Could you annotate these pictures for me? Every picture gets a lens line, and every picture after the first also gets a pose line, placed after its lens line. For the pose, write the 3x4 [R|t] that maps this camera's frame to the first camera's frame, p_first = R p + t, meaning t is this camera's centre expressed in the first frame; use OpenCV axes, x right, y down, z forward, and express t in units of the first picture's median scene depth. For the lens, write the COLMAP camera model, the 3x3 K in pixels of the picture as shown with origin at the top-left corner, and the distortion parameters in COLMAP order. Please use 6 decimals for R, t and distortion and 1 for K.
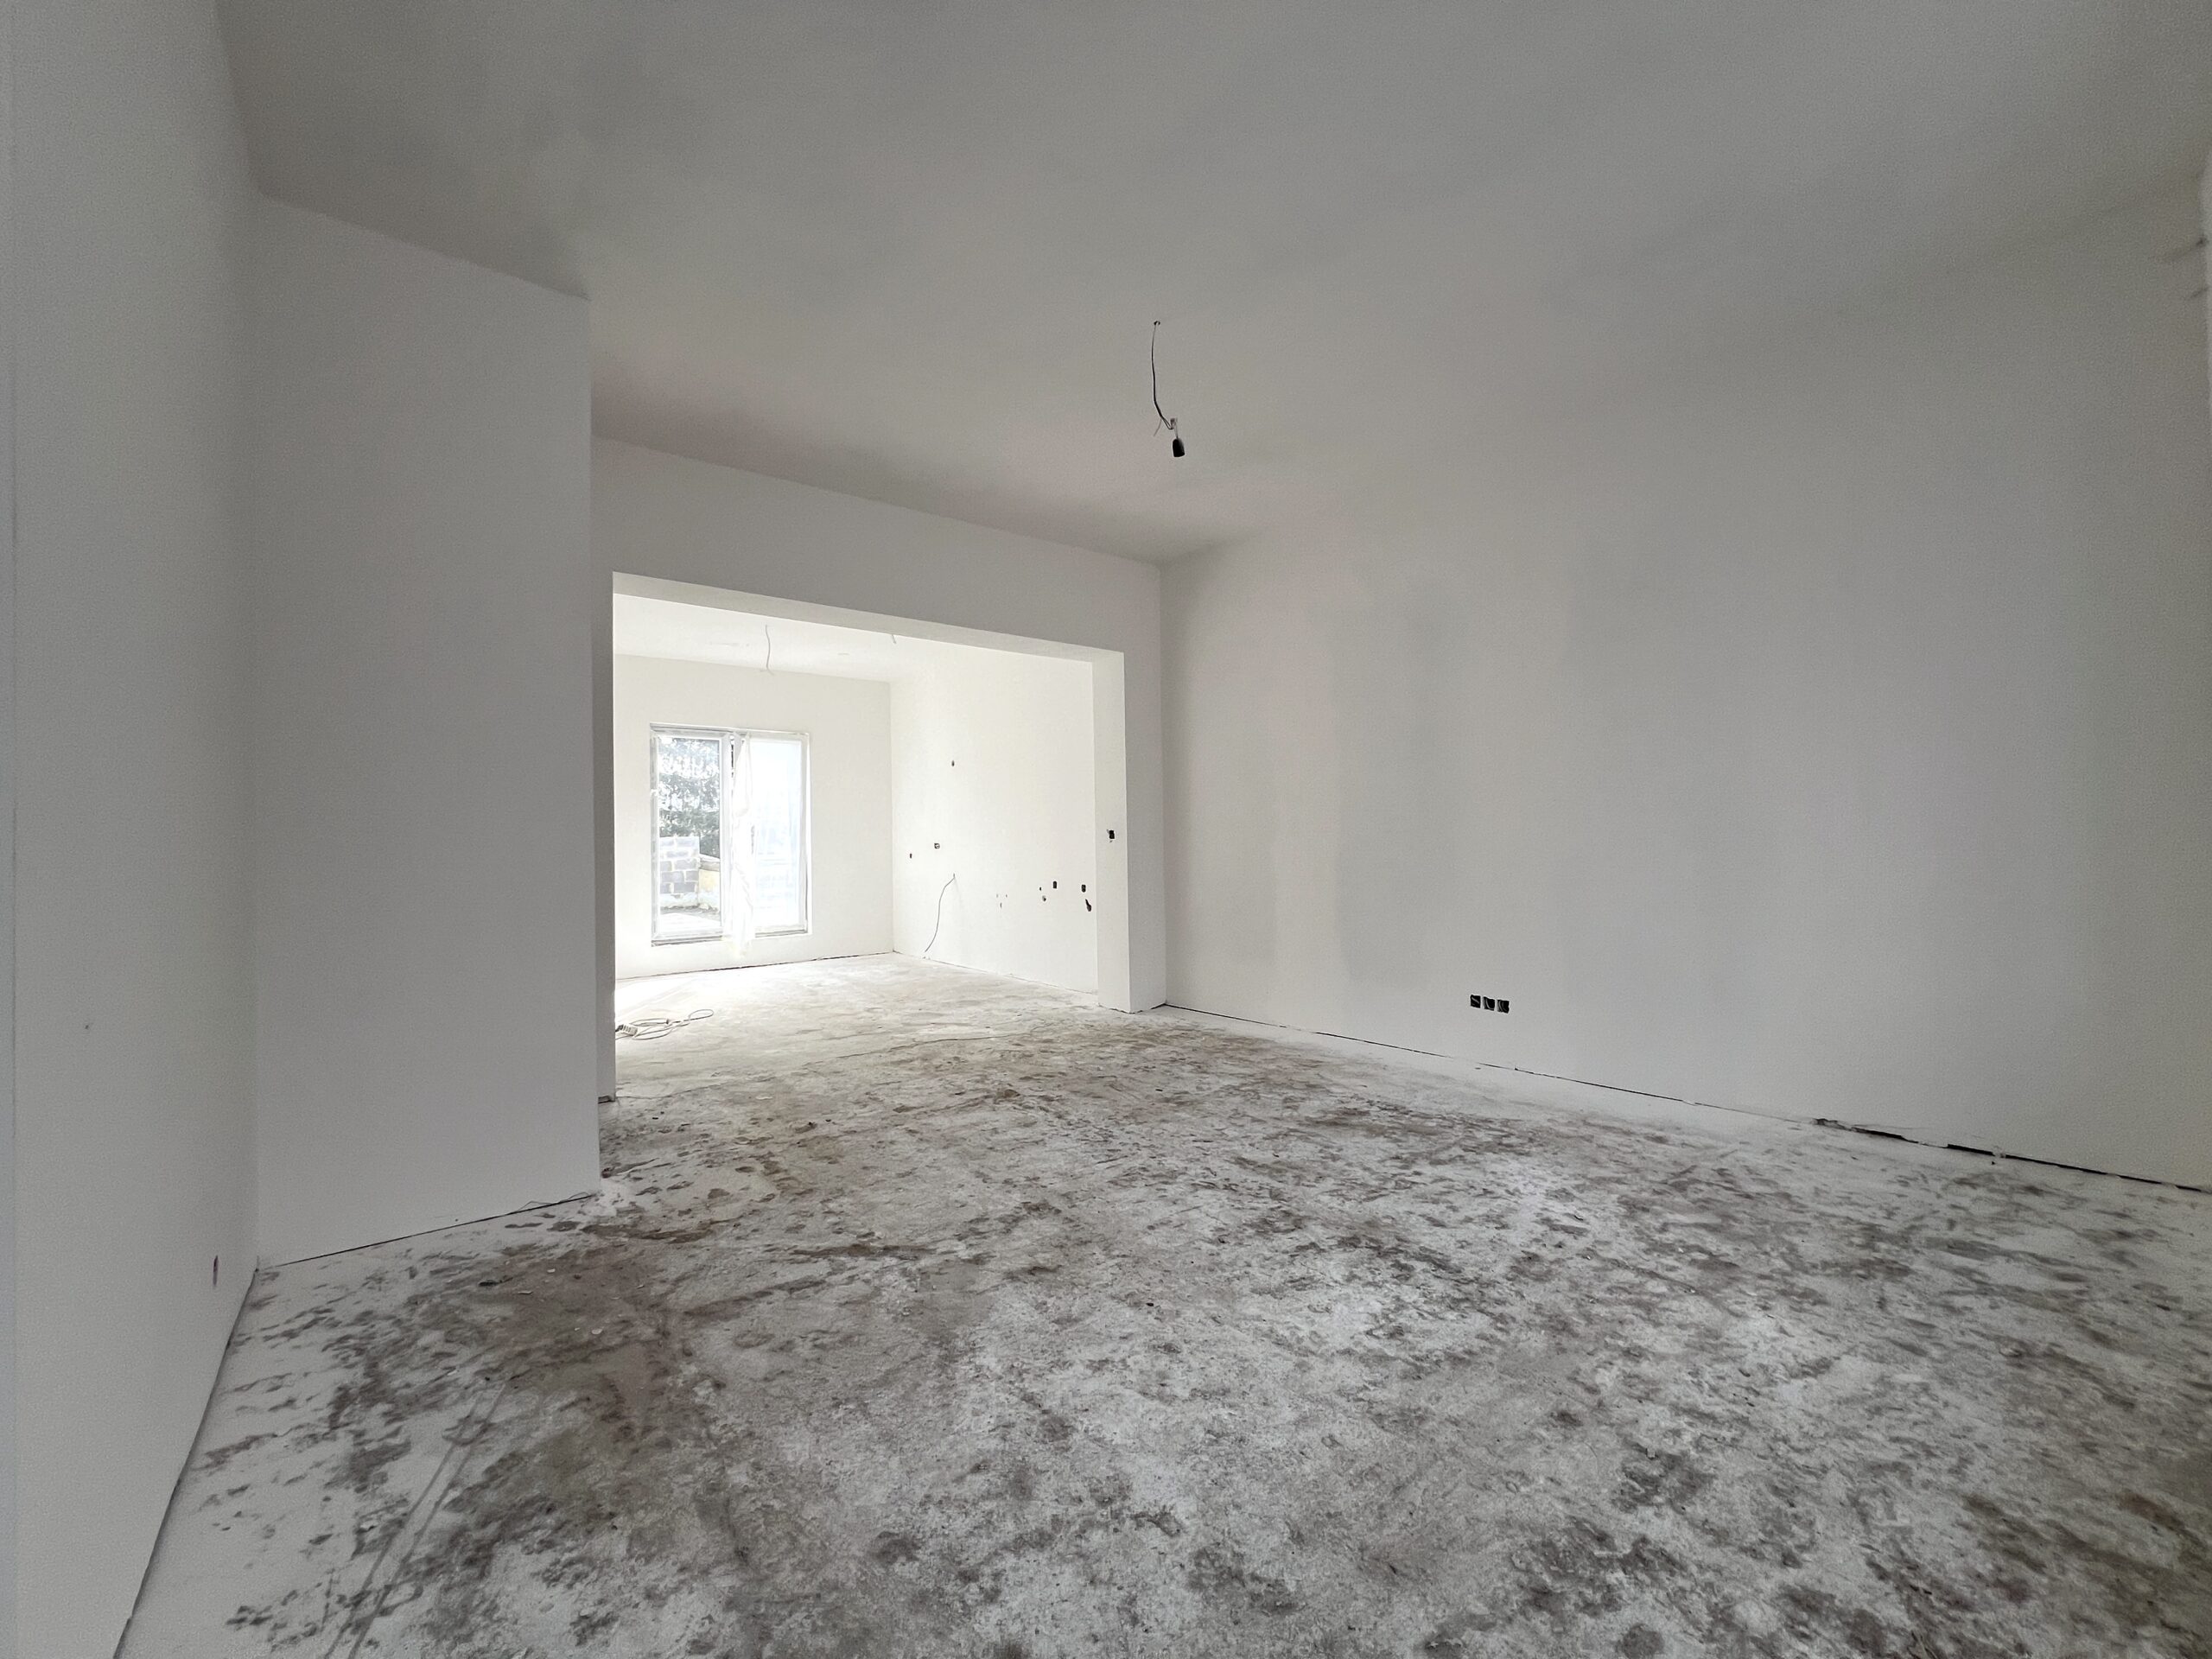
lens RADIAL K [[887.6, 0, 1099.1], [0, 887.6, 832.3], [0, 0, 1]] dist [-0.000620, 0.000192]
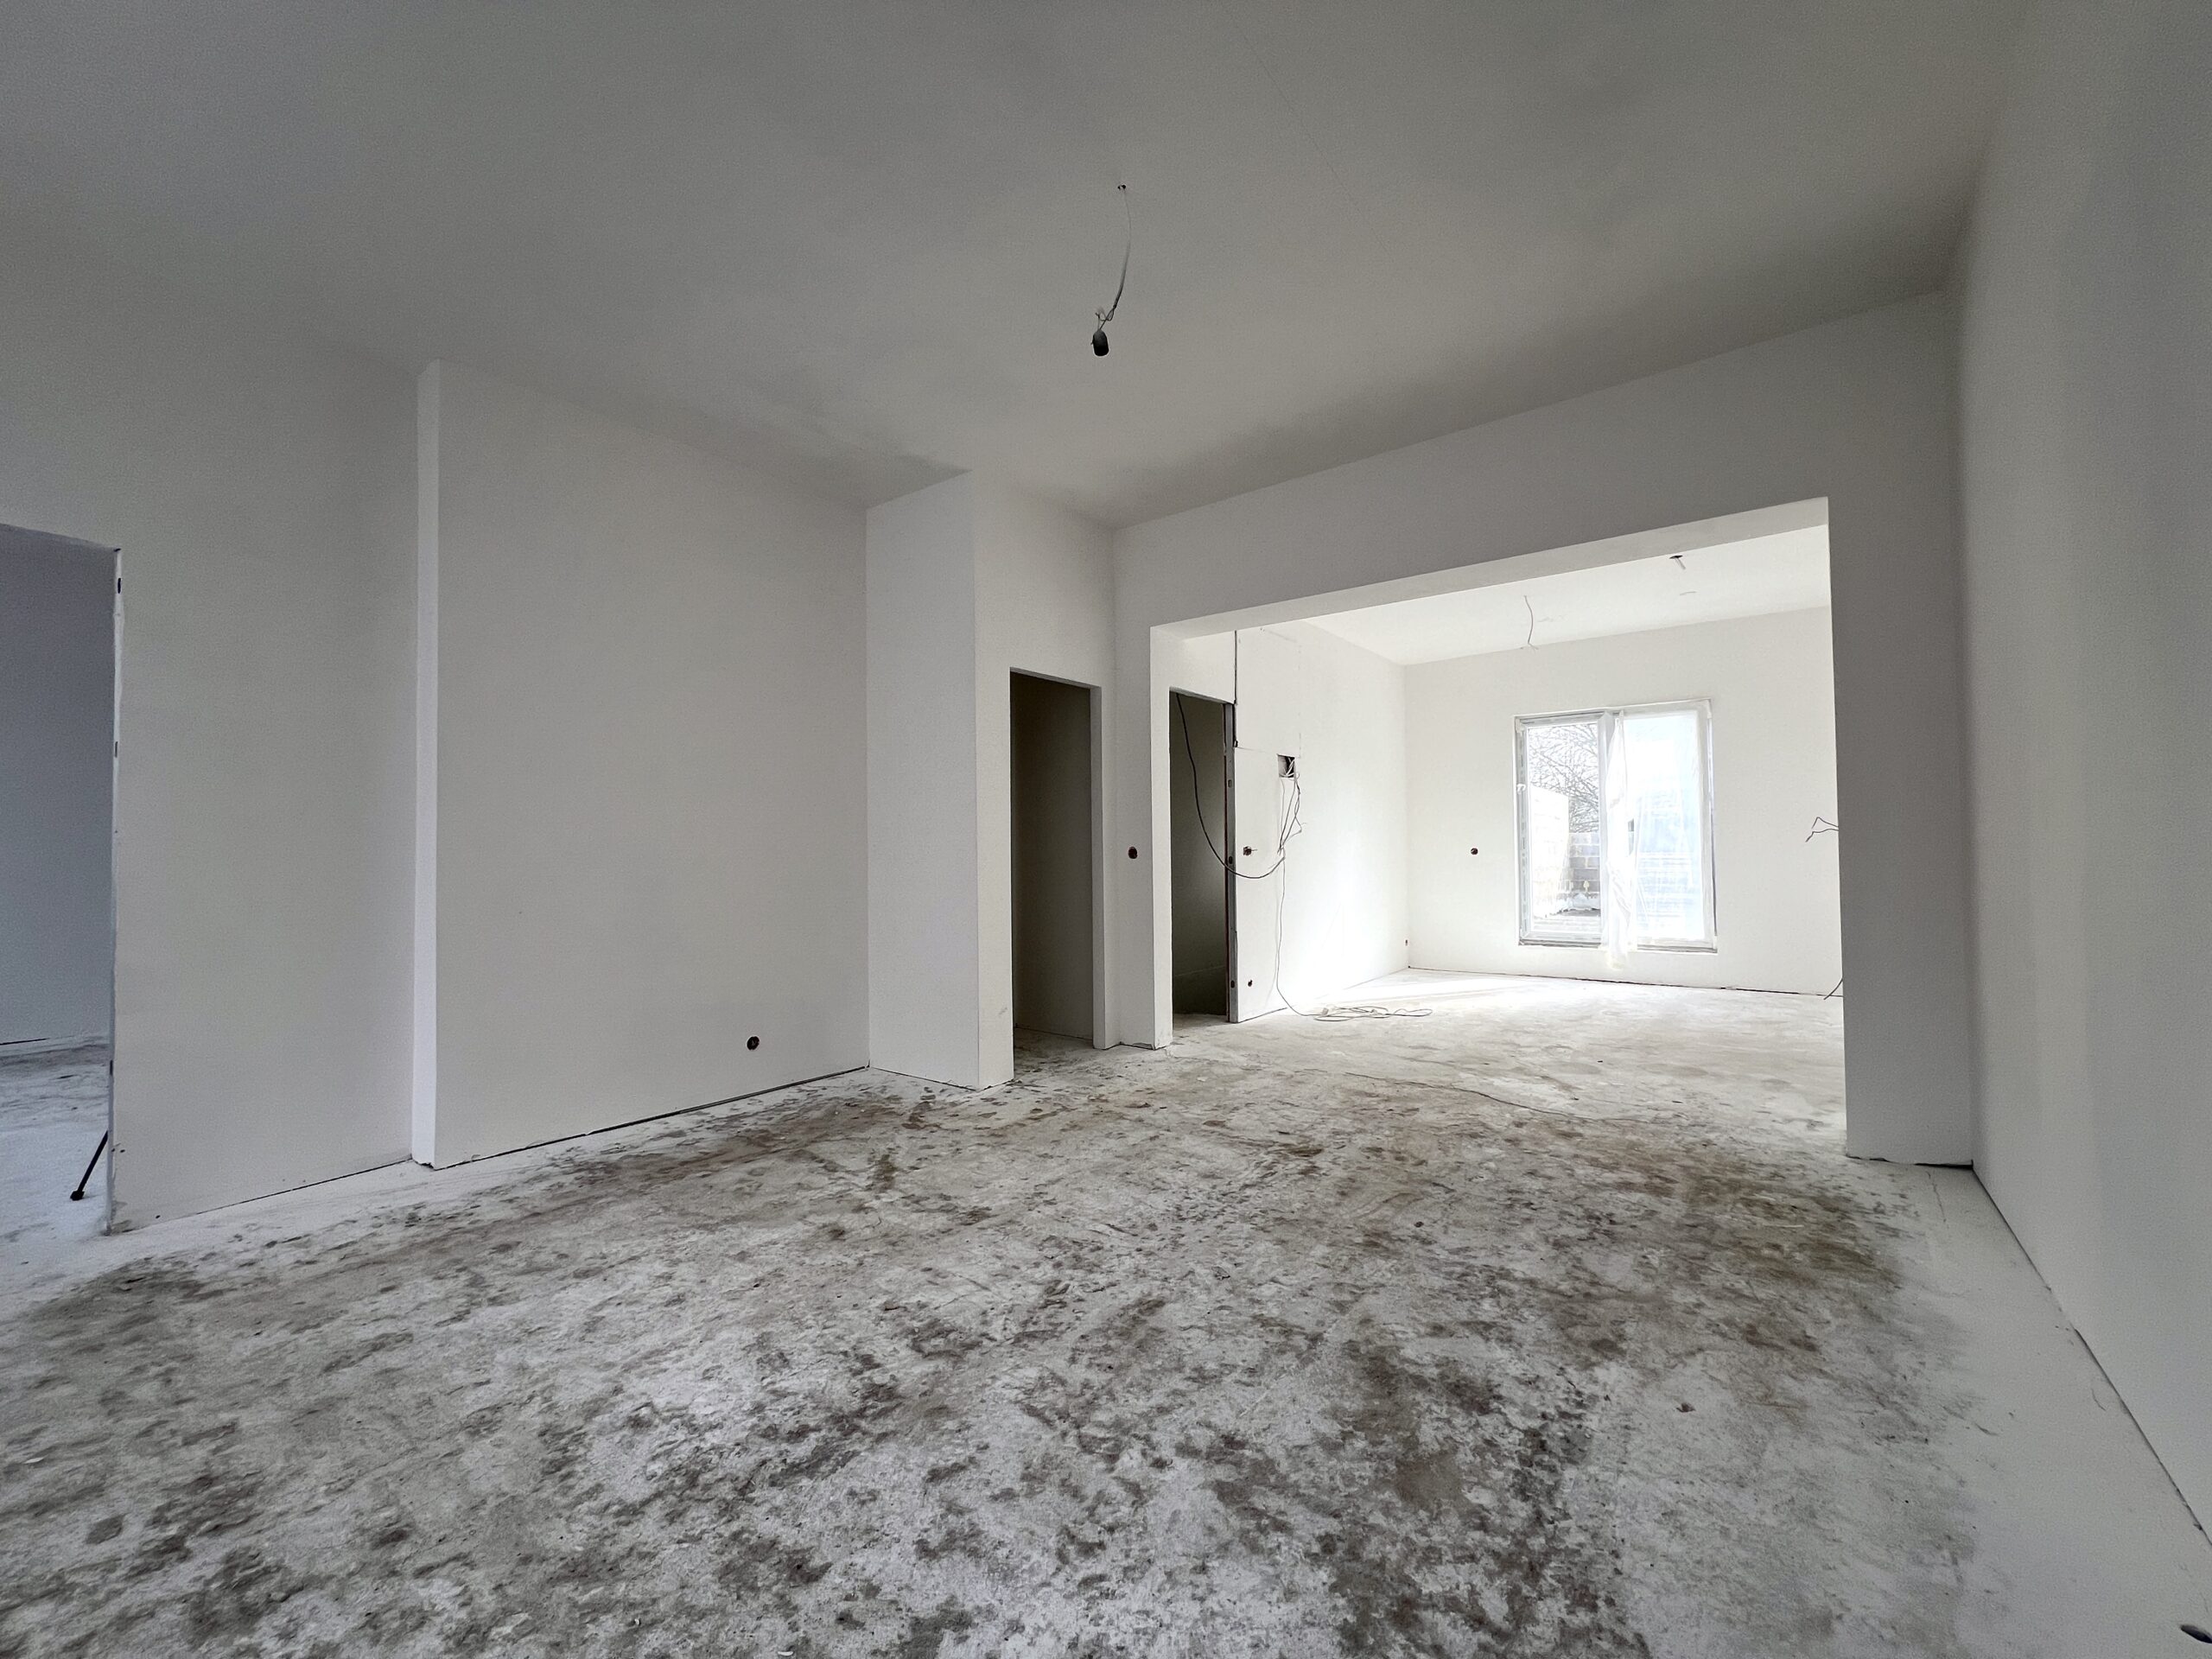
lens RADIAL K [[887.6, 0, 1099.1], [0, 887.6, 832.3], [0, 0, 1]] dist [-0.000620, 0.000192]
pose [[0.252791, -0.009264, -0.967476, 0.909264], [0.018838, 0.999812, -0.004651, 0.000334], [0.967337, -0.017049, 0.252918, 0.863412]]
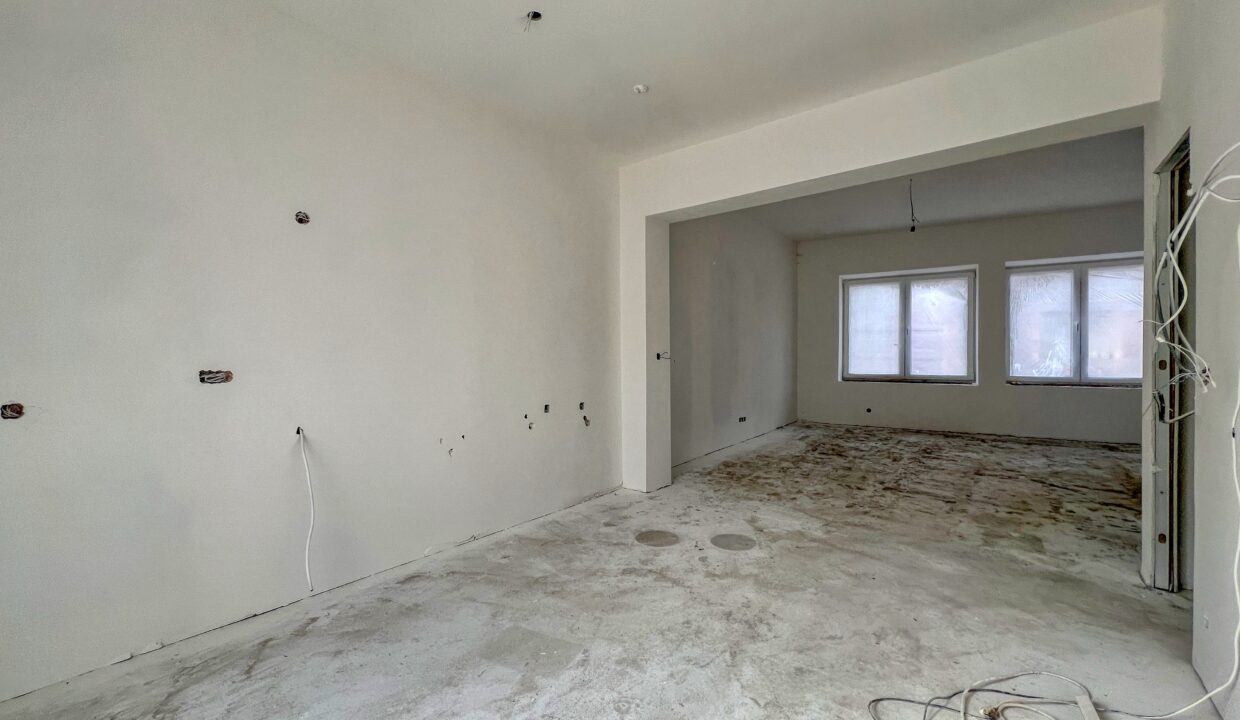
lens RADIAL K [[509.4, 0, 620.0], [0, 509.4, 360.0], [0, 0, 1]] dist [0.000500, 0.000528]
pose [[-0.245716, 0.001264, 0.969341, -1.455256], [0.001578, 0.999998, -0.000904, 0.020680], [-0.969341, 0.001308, -0.245717, 2.592559]]
